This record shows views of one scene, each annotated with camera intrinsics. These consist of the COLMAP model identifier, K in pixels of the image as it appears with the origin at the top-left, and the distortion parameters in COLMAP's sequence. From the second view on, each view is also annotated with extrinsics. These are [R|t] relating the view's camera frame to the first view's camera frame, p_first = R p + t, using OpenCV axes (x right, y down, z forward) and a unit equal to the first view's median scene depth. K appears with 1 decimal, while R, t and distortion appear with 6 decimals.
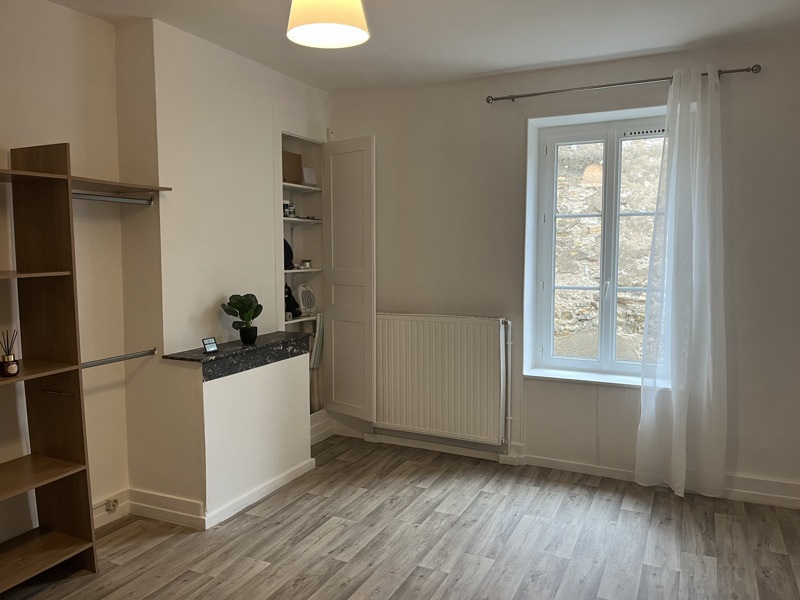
lens RADIAL K [[607.2, 0, 404.4], [0, 607.2, 298.6], [0, 0, 1]] dist [0.030067, -0.032426]
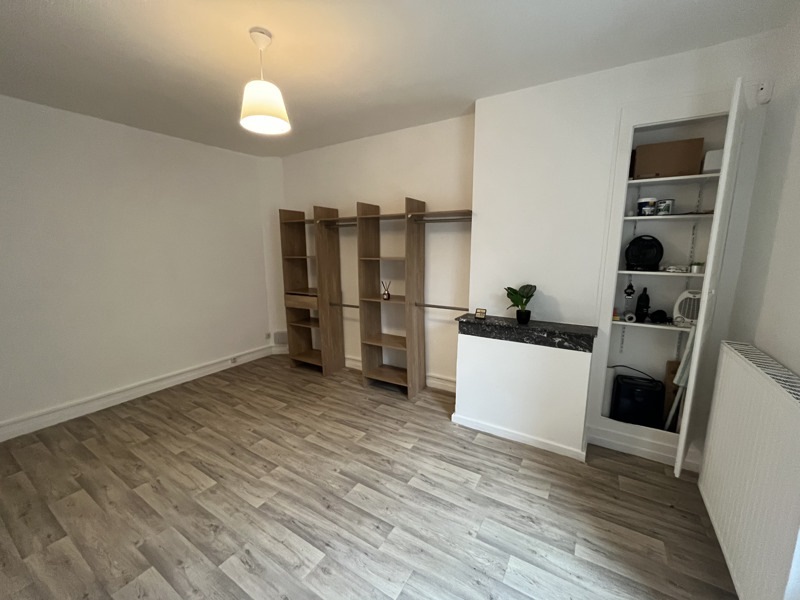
lens RADIAL K [[325.4, 0, 399.5], [0, 325.4, 298.9], [0, 0, 1]] dist [-0.005464, -0.000095]
pose [[-0.108039, 0.161842, -0.980885, 0.455176], [-0.086567, 0.981381, 0.171458, -0.074265], [0.990370, 0.103436, -0.092017, 0.840631]]
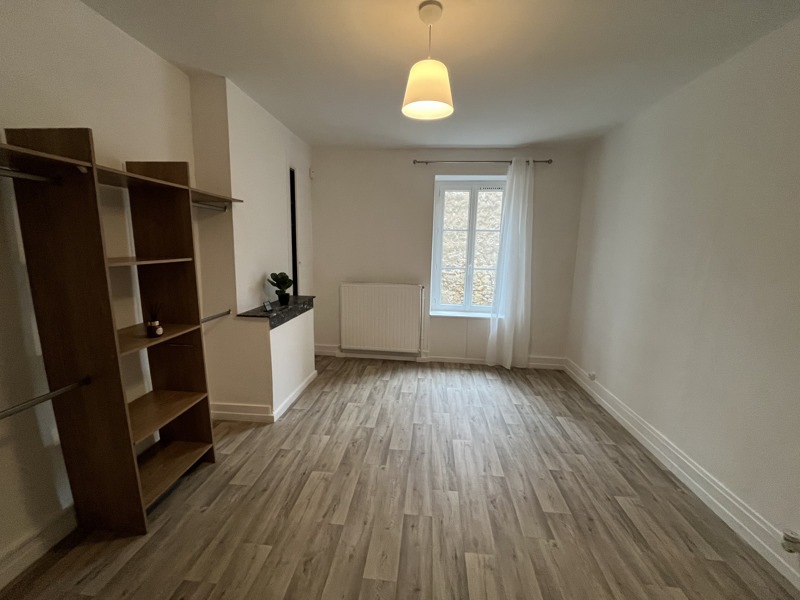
lens RADIAL K [[325.4, 0, 399.8], [0, 325.4, 298.9], [0, 0, 1]] dist [-0.005464, -0.000095]
pose [[0.939356, -0.032779, 0.341373, -0.274861], [0.004590, 0.996534, 0.083057, -0.008927], [-0.342913, -0.076453, 0.936251, 0.112552]]
